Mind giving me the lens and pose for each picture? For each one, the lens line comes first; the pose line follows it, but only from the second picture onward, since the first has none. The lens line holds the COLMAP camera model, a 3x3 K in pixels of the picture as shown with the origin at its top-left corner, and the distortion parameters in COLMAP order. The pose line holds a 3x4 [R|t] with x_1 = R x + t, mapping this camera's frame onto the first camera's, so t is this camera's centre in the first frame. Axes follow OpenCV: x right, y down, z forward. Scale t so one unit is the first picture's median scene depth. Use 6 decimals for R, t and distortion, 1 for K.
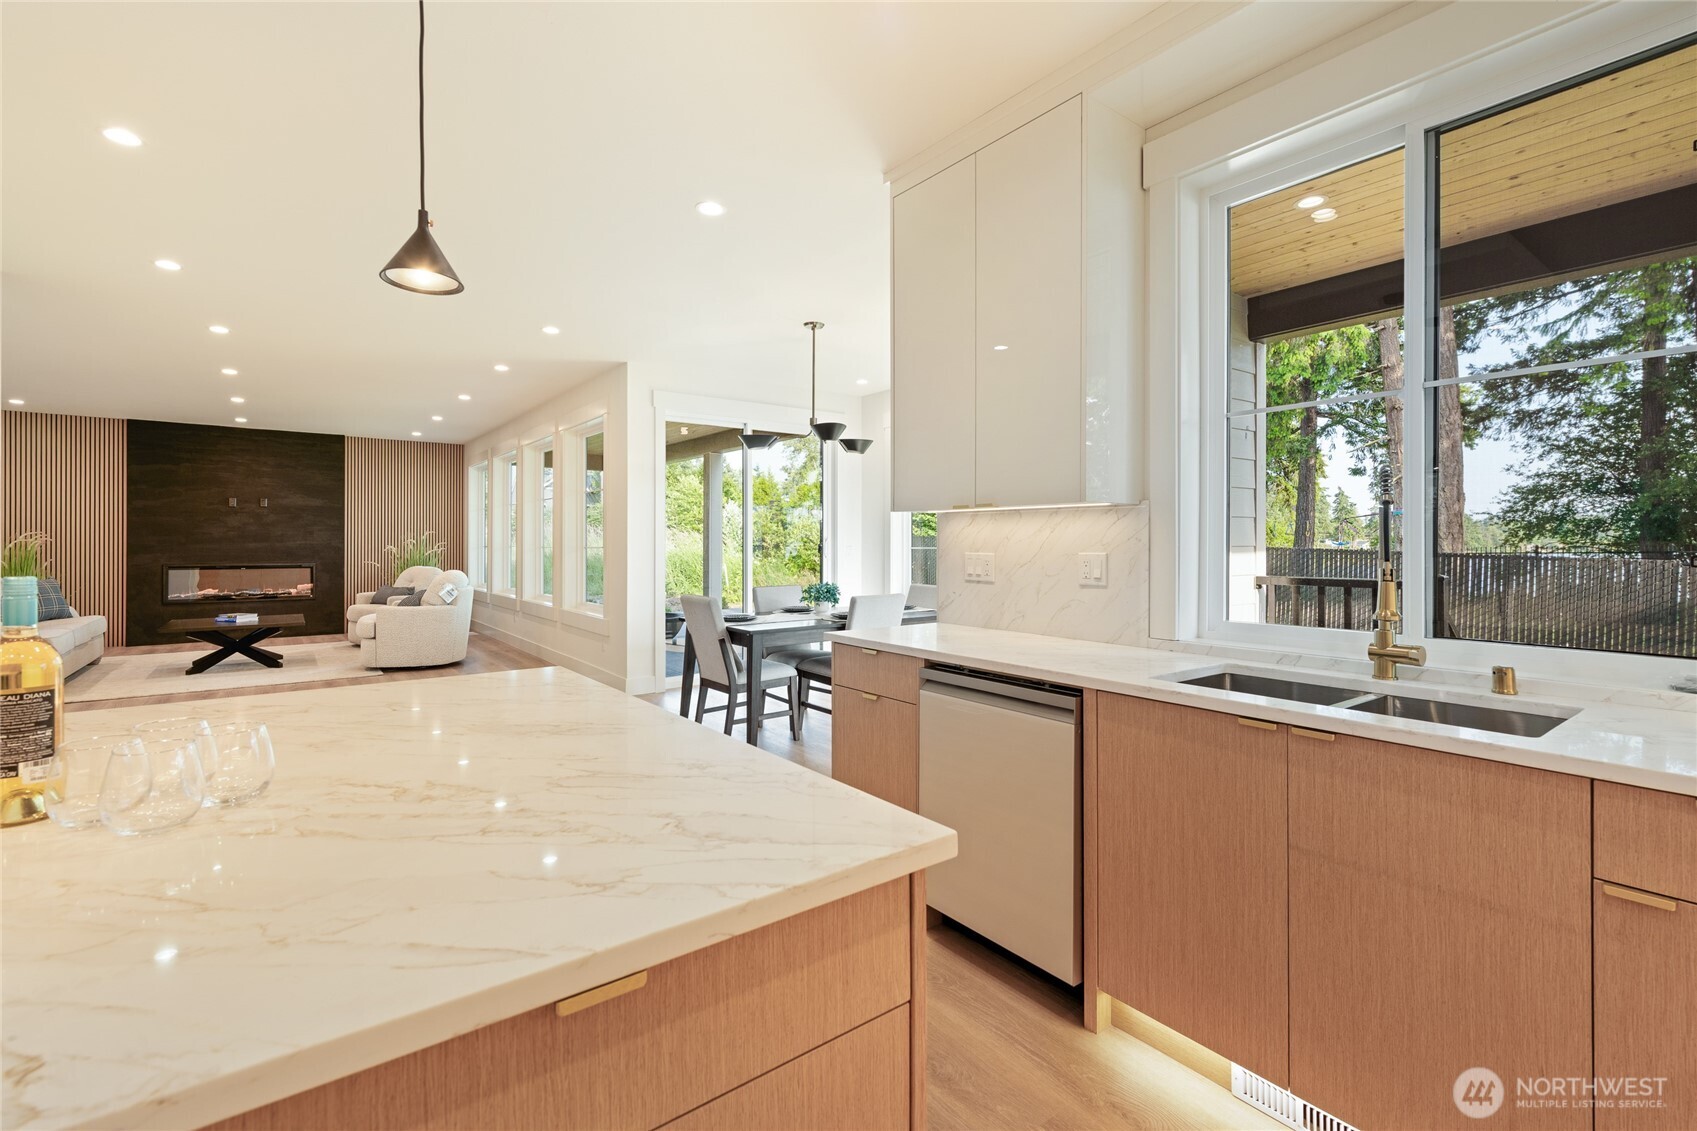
lens RADIAL K [[750.3, 0, 865.1], [0, 750.3, 543.1], [0, 0, 1]] dist [-0.001858, -0.000593]
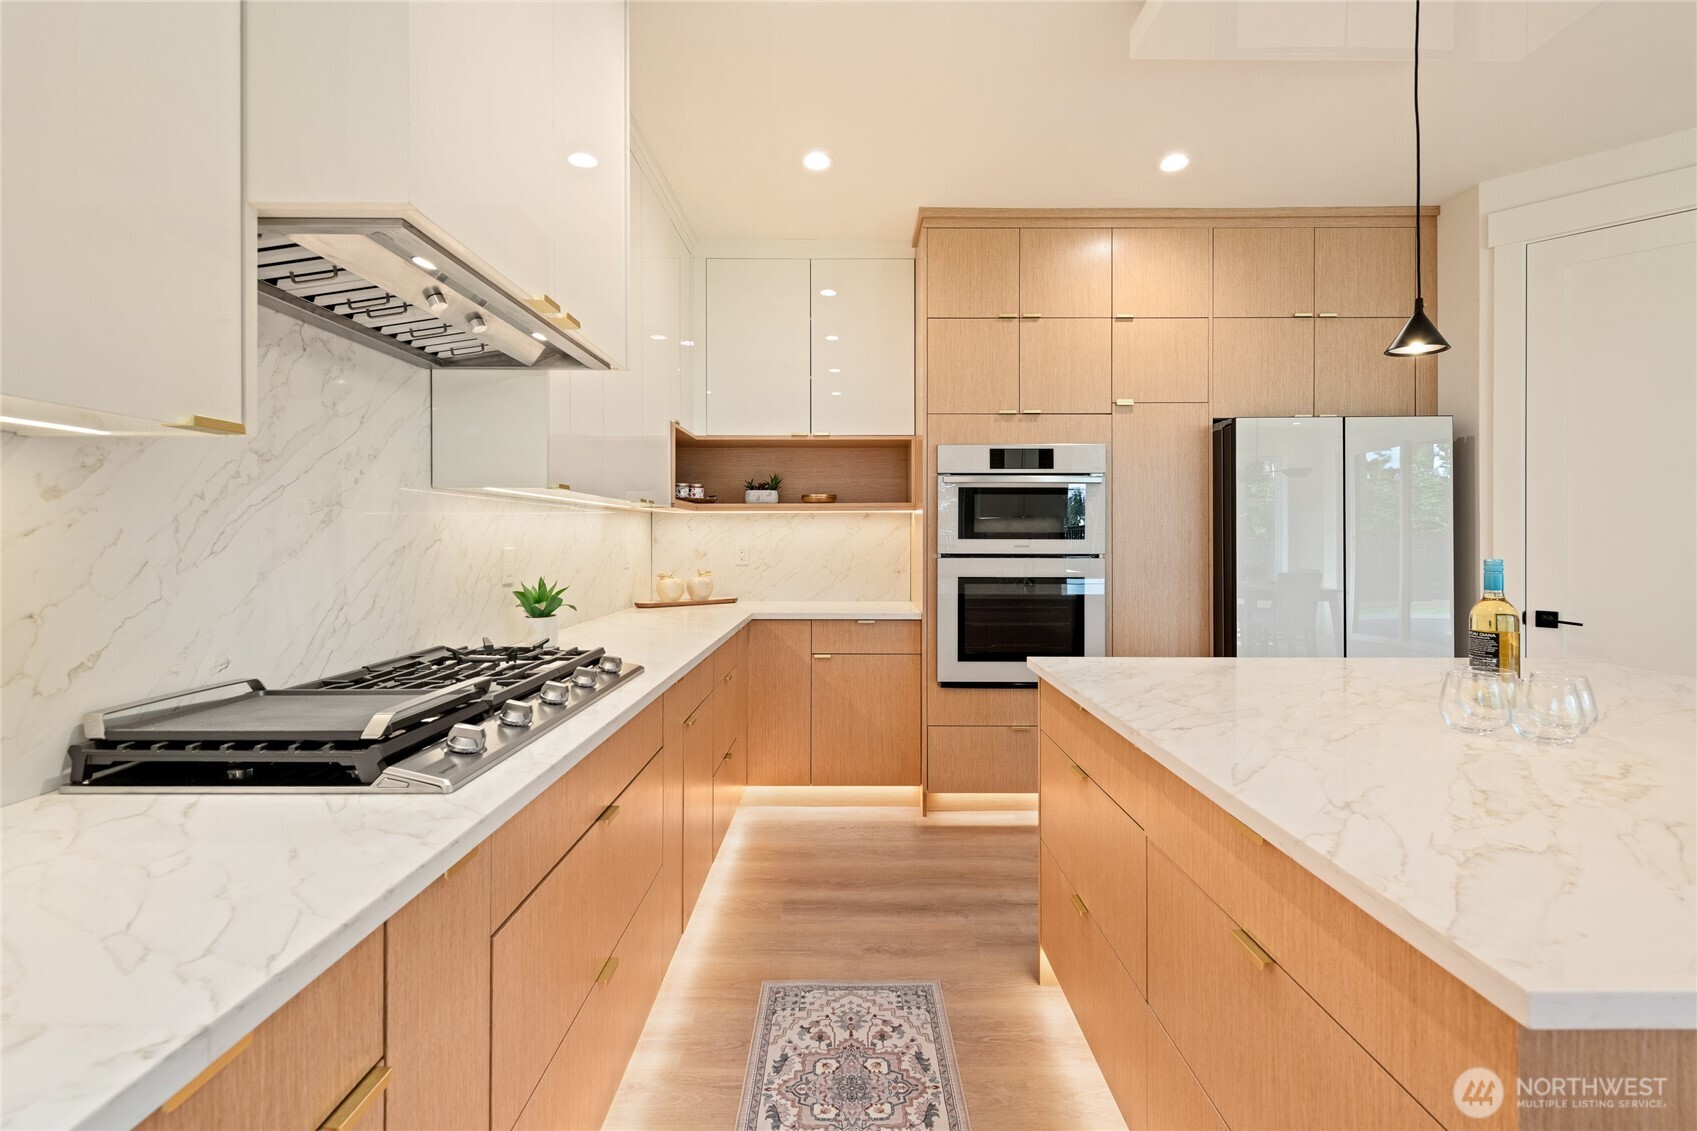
lens RADIAL K [[772.5, 0, 848.8], [0, 772.5, 540.1], [0, 0, 1]] dist [0.007601, -0.000391]
pose [[-0.619164, 0.005325, -0.785244, 1.106951], [0.004121, 0.999985, 0.003532, -0.007505], [0.785251, -0.001049, -0.619177, 1.053379]]
